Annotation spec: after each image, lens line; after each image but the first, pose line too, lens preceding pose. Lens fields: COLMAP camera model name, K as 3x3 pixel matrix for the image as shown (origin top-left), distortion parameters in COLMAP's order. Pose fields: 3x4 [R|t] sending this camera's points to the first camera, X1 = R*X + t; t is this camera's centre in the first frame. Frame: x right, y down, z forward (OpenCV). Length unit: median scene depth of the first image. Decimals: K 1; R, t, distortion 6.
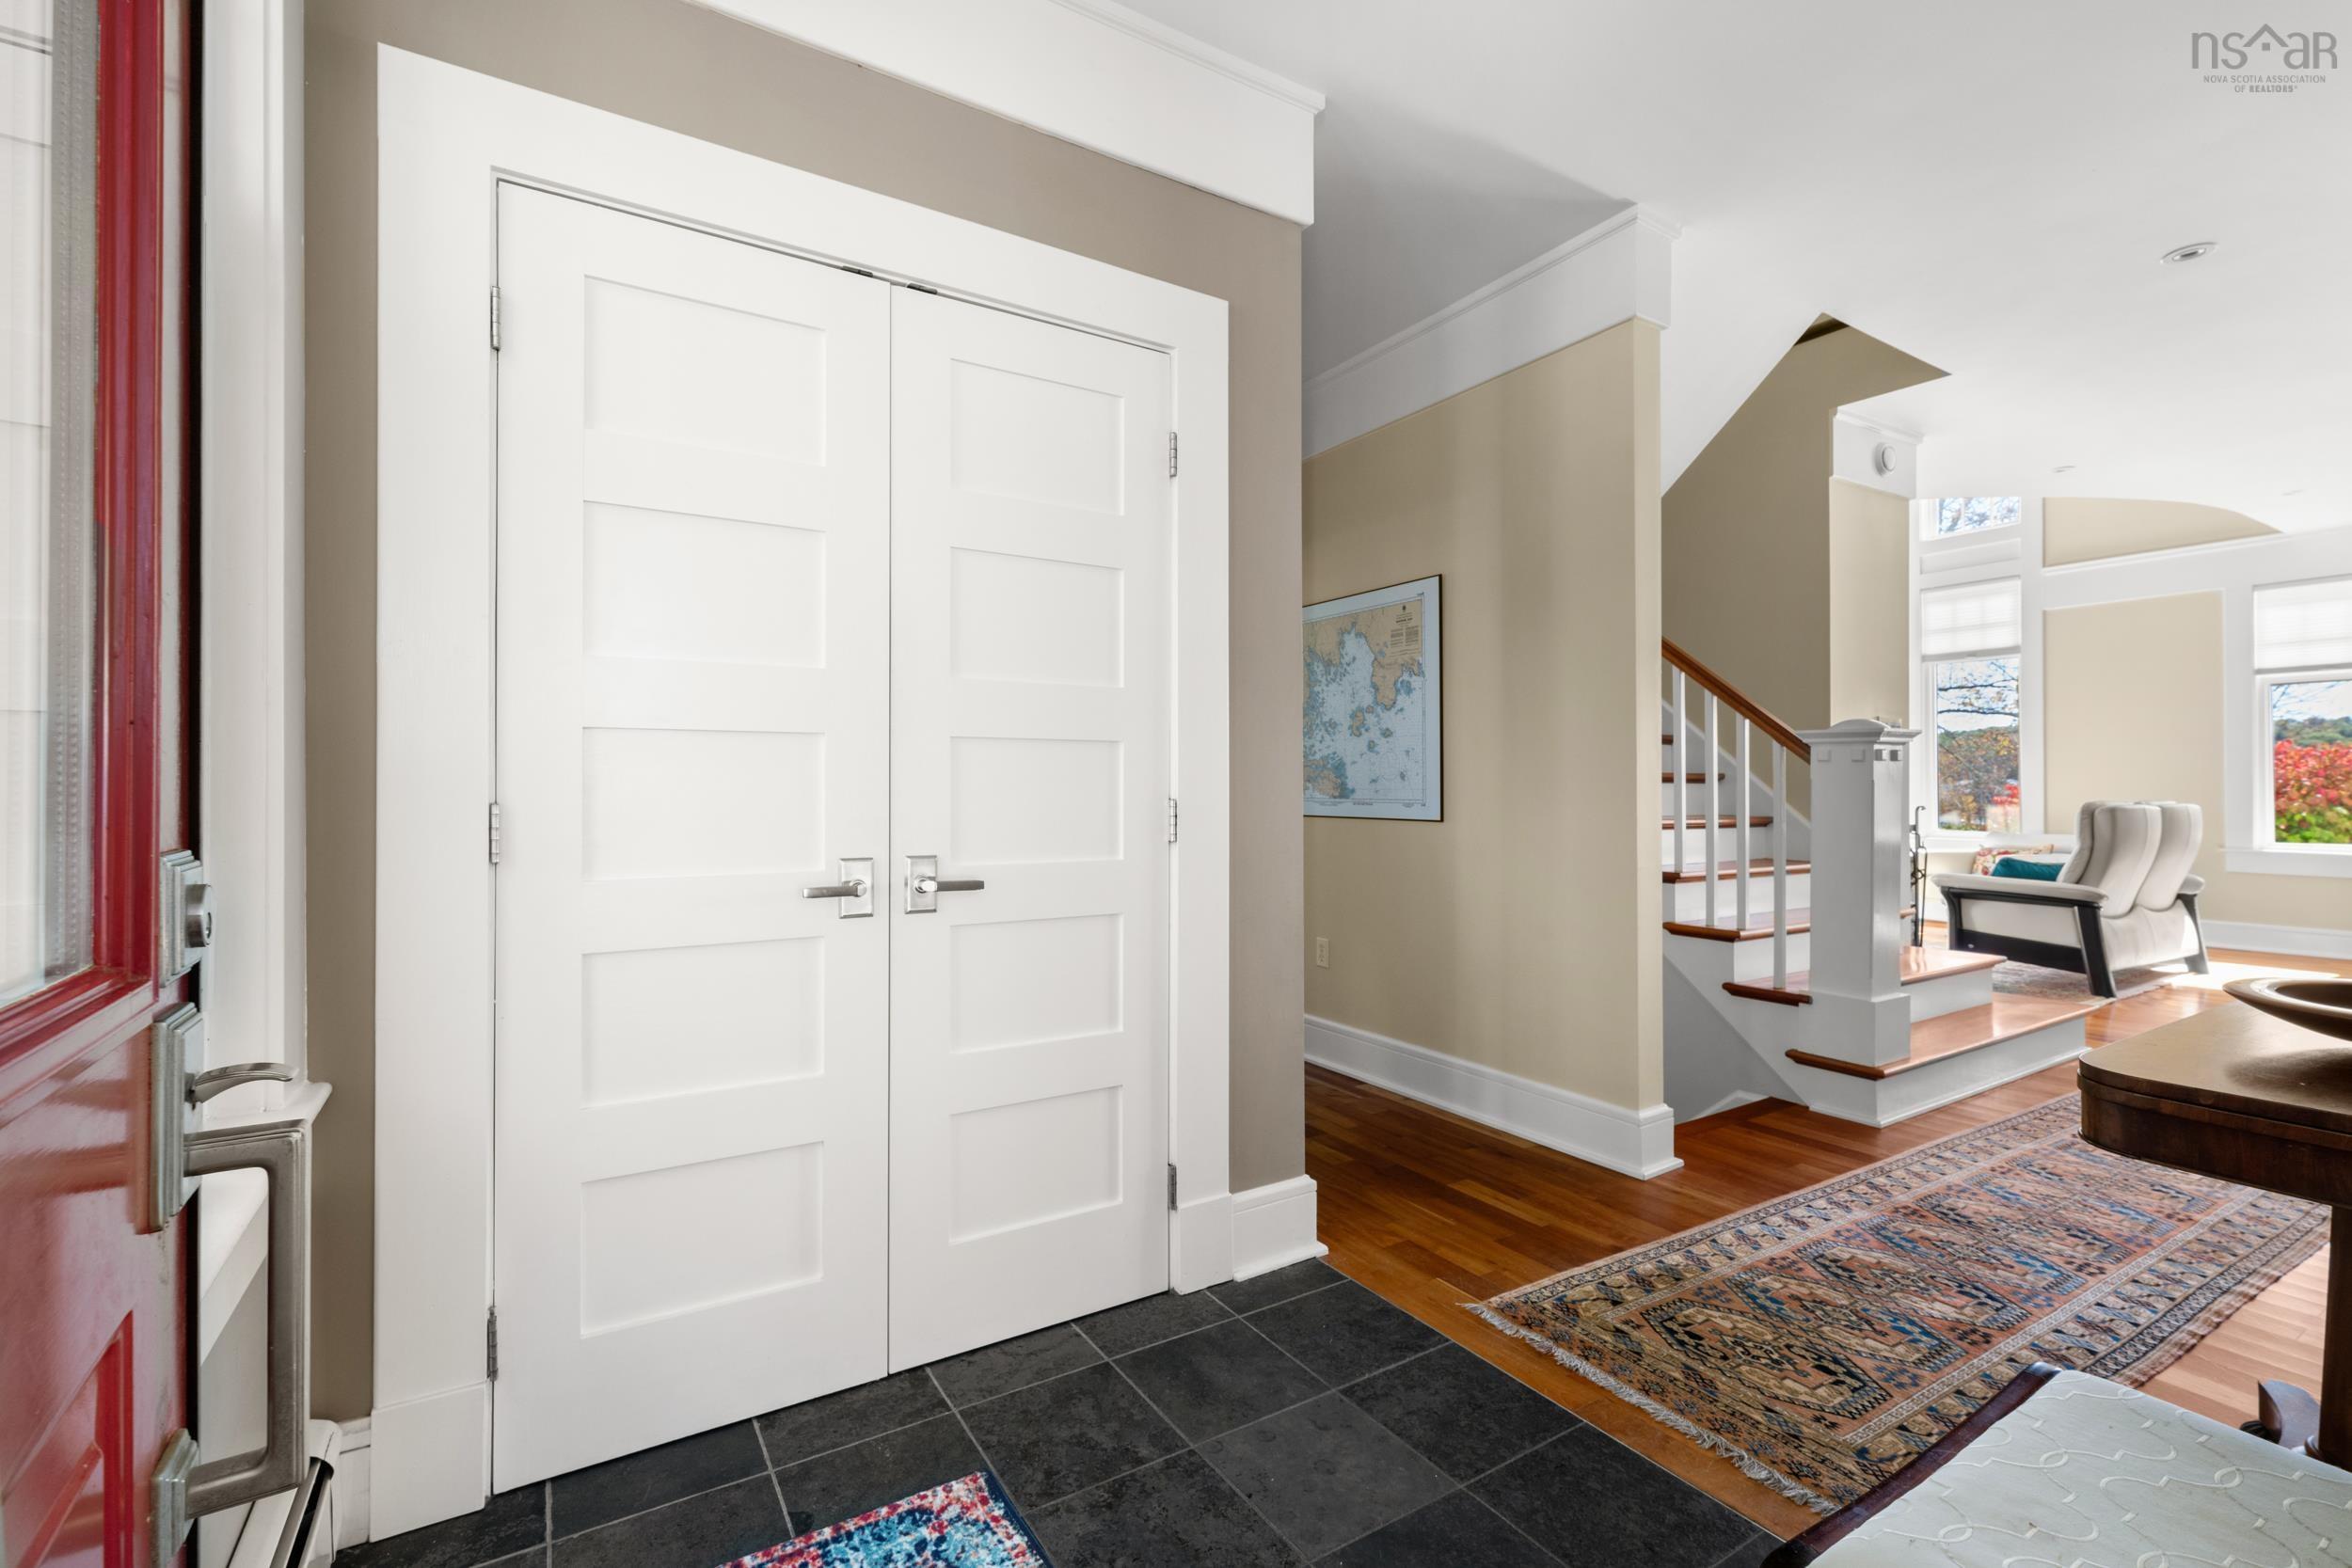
lens RADIAL K [[1036.9, 0, 1182.7], [0, 1036.9, 784.0], [0, 0, 1]] dist [-0.001473, 0.000634]
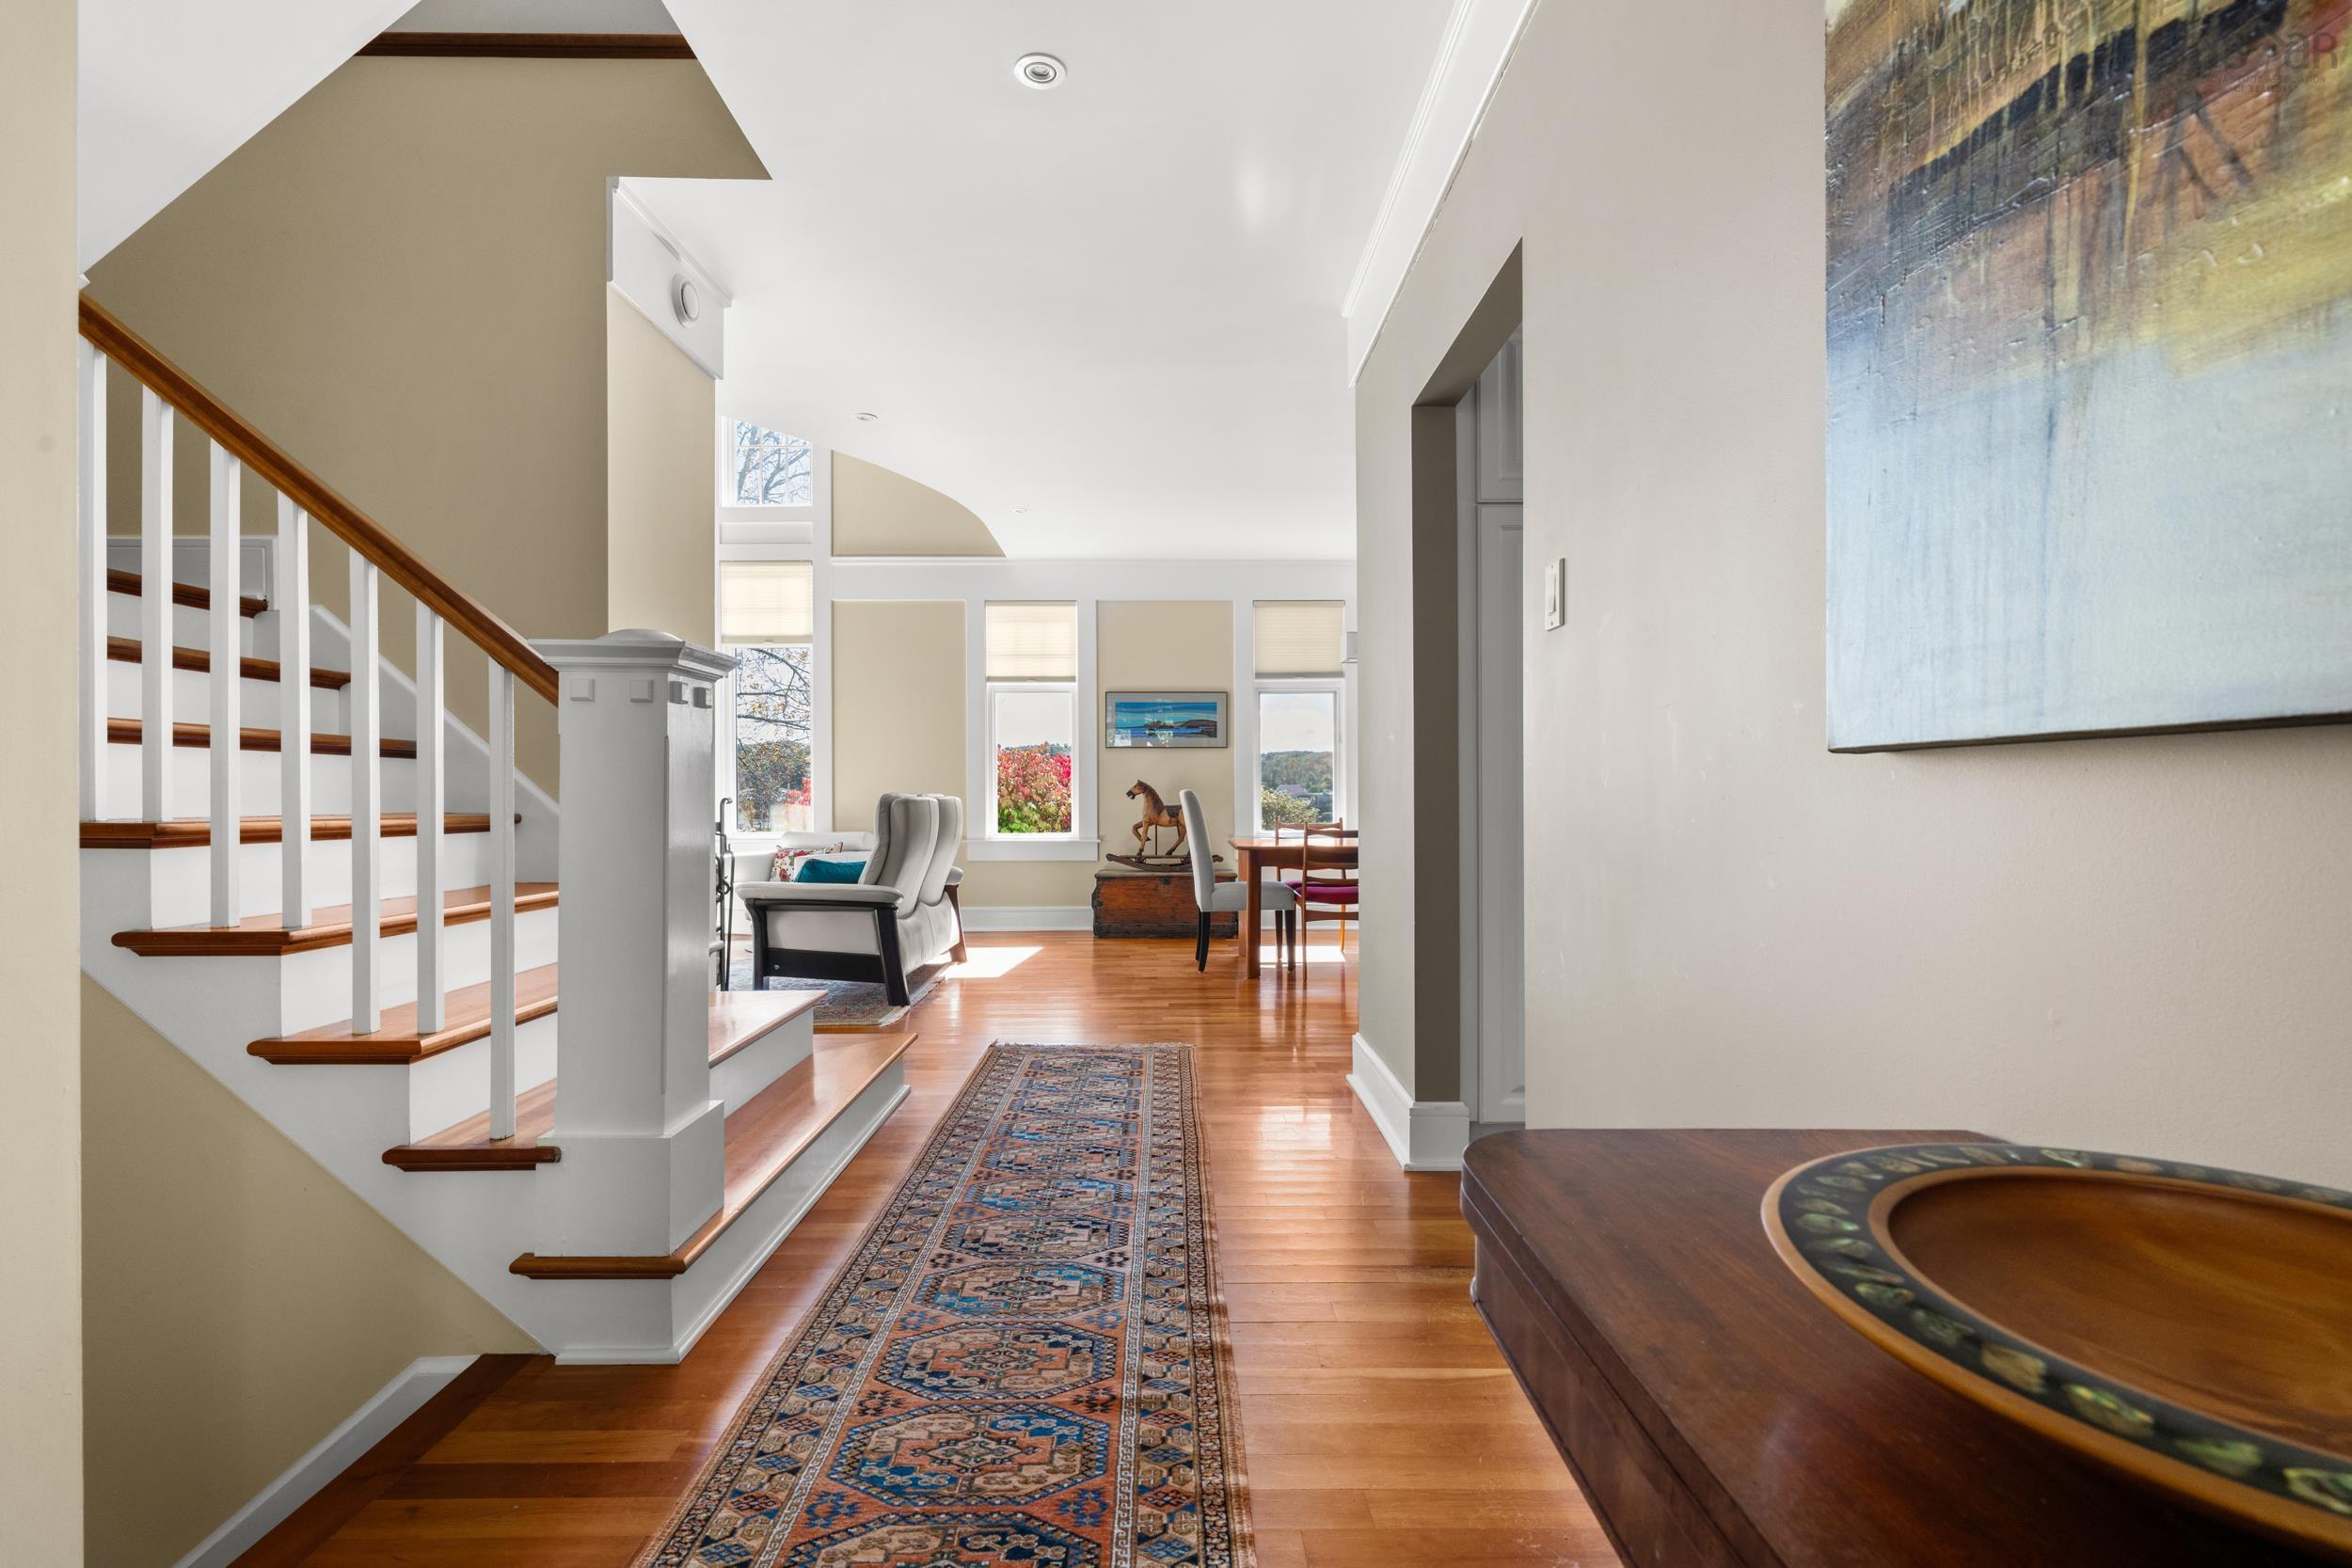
lens RADIAL K [[1085.9, 0, 1182.2], [0, 1085.9, 793.4], [0, 0, 1]] dist [-0.009531, -0.000261]
pose [[0.517043, -0.000334, 0.855959, 0.198129], [-0.000029, 1.000000, 0.000407, 0.017169], [-0.855959, -0.000235, 0.517043, 0.294277]]
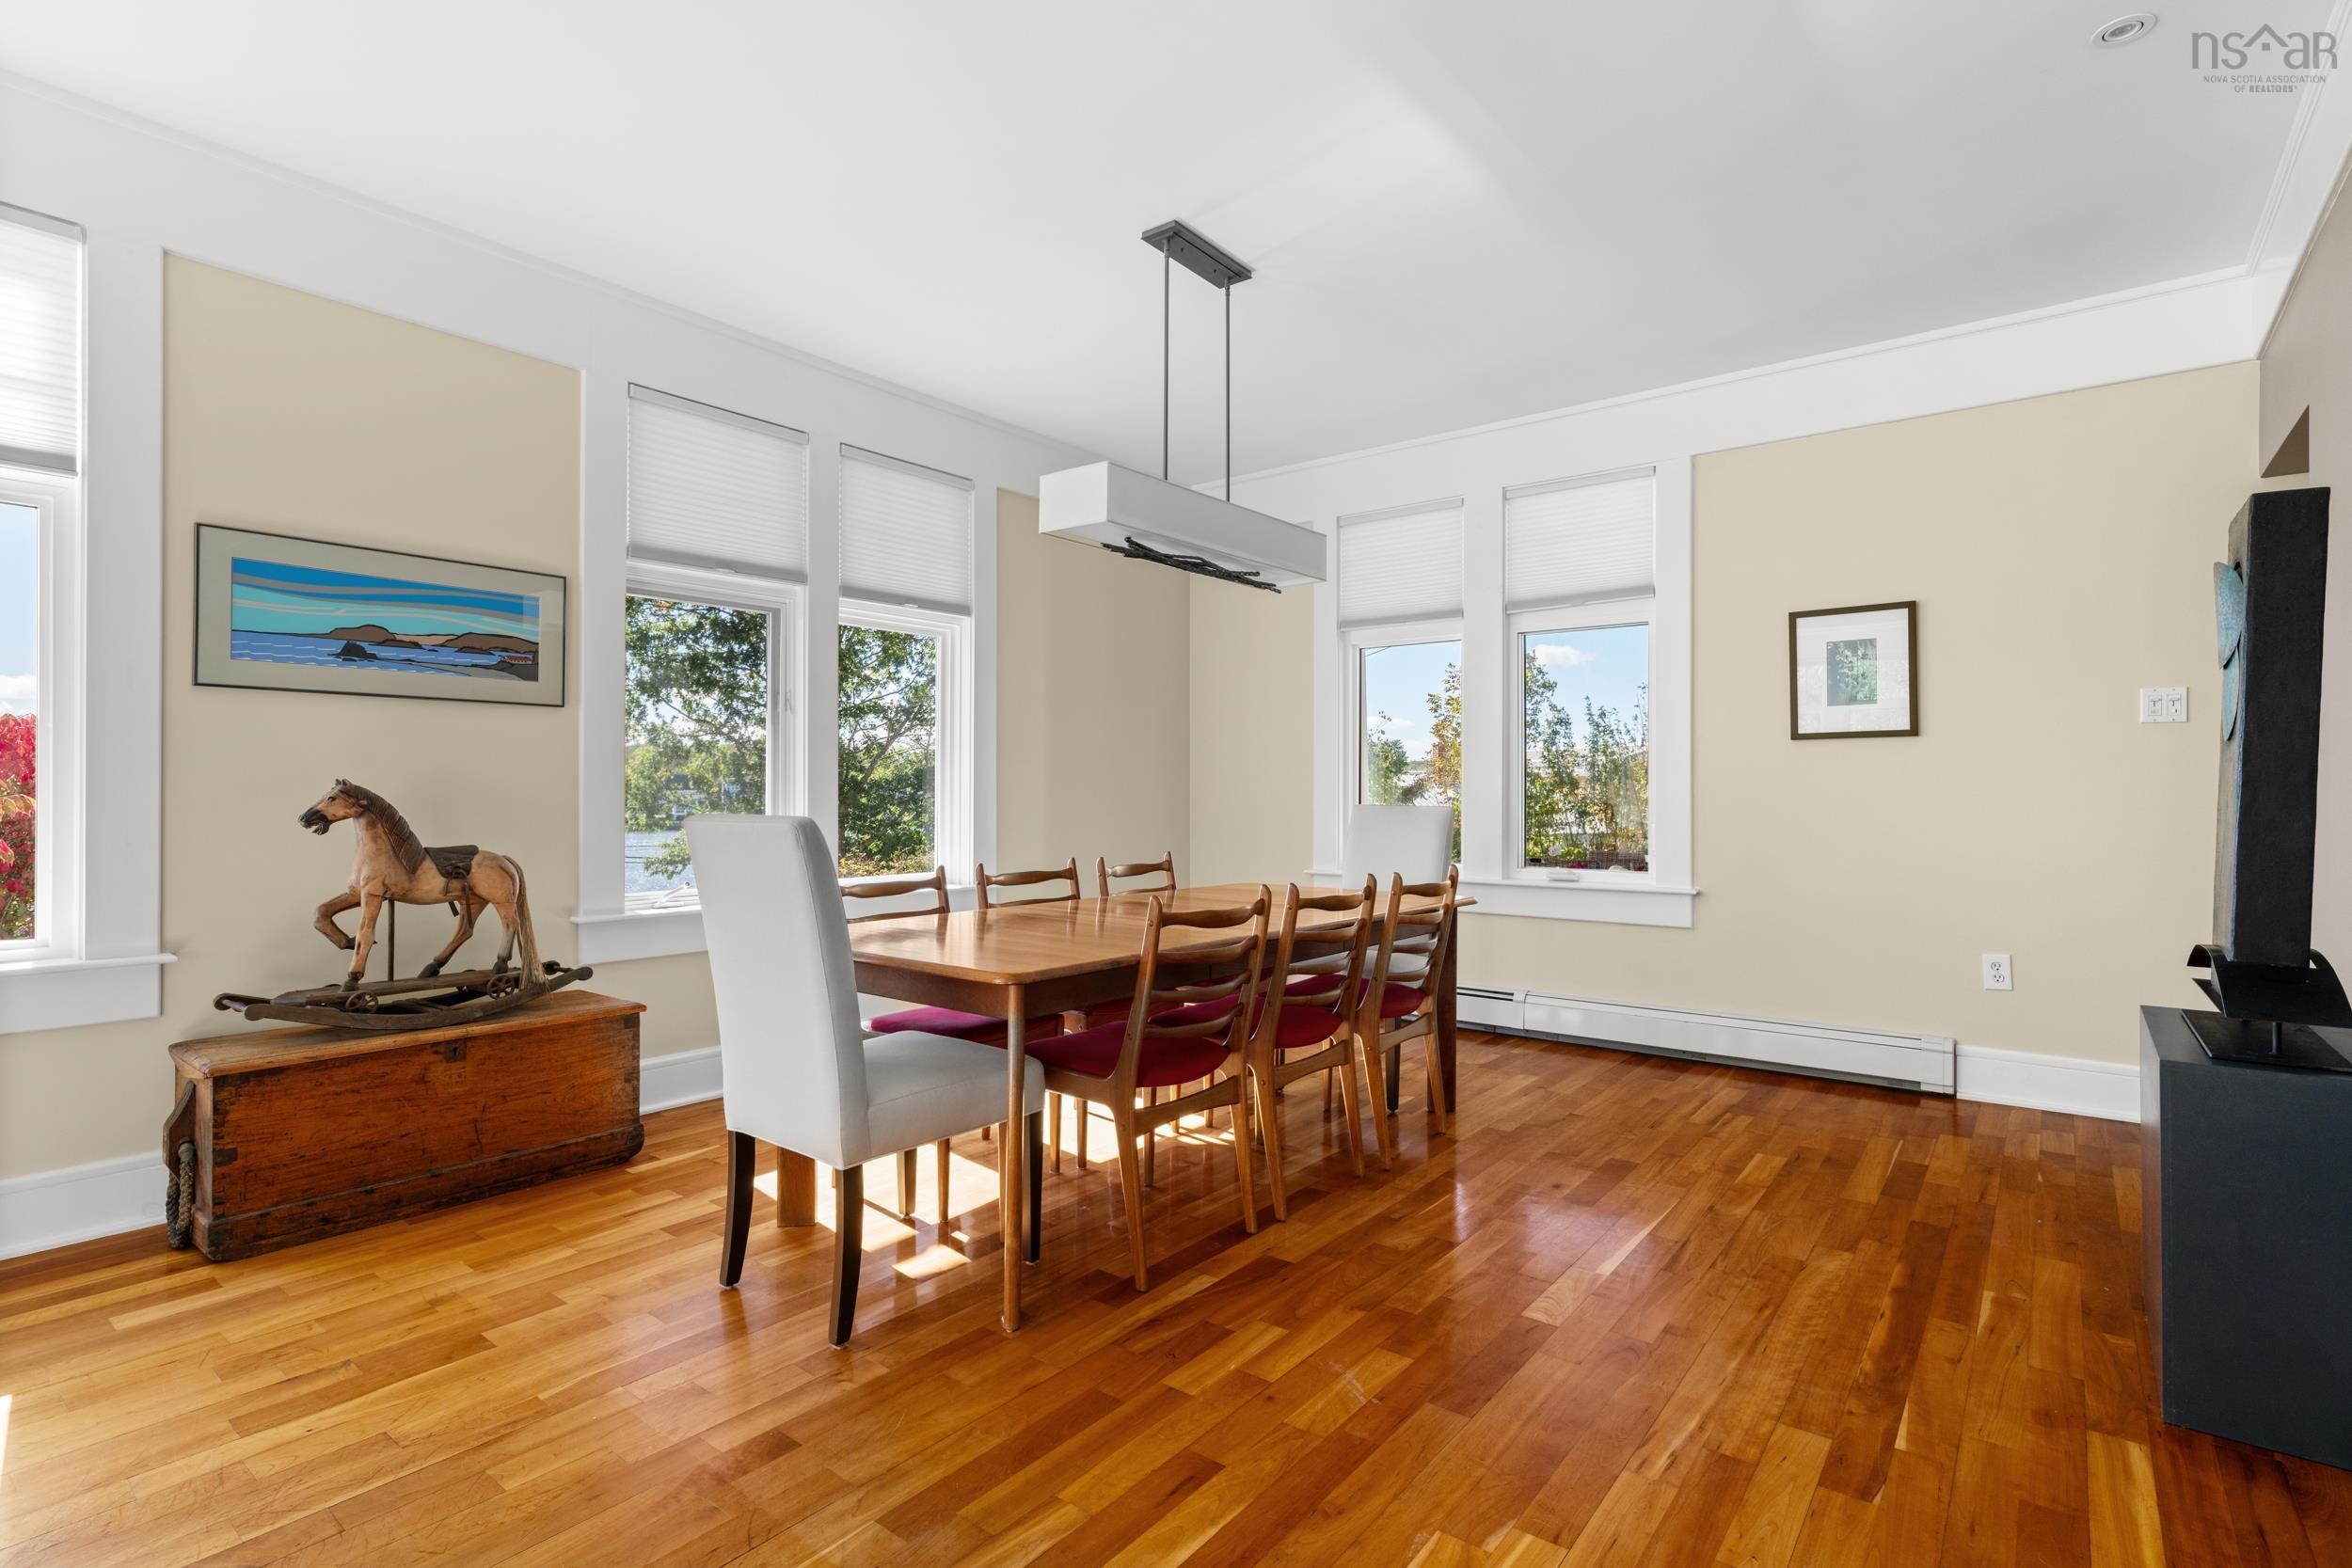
lens RADIAL K [[1129.7, 0, 1176.0], [0, 1129.7, 784.0], [0, 0, 1]] dist [-0.002642, -0.000467]
pose [[-0.337174, 0.011352, 0.941374, 0.755573], [-0.002829, 0.999911, -0.013071, 0.007967], [-0.941438, -0.007070, -0.337112, 0.890875]]
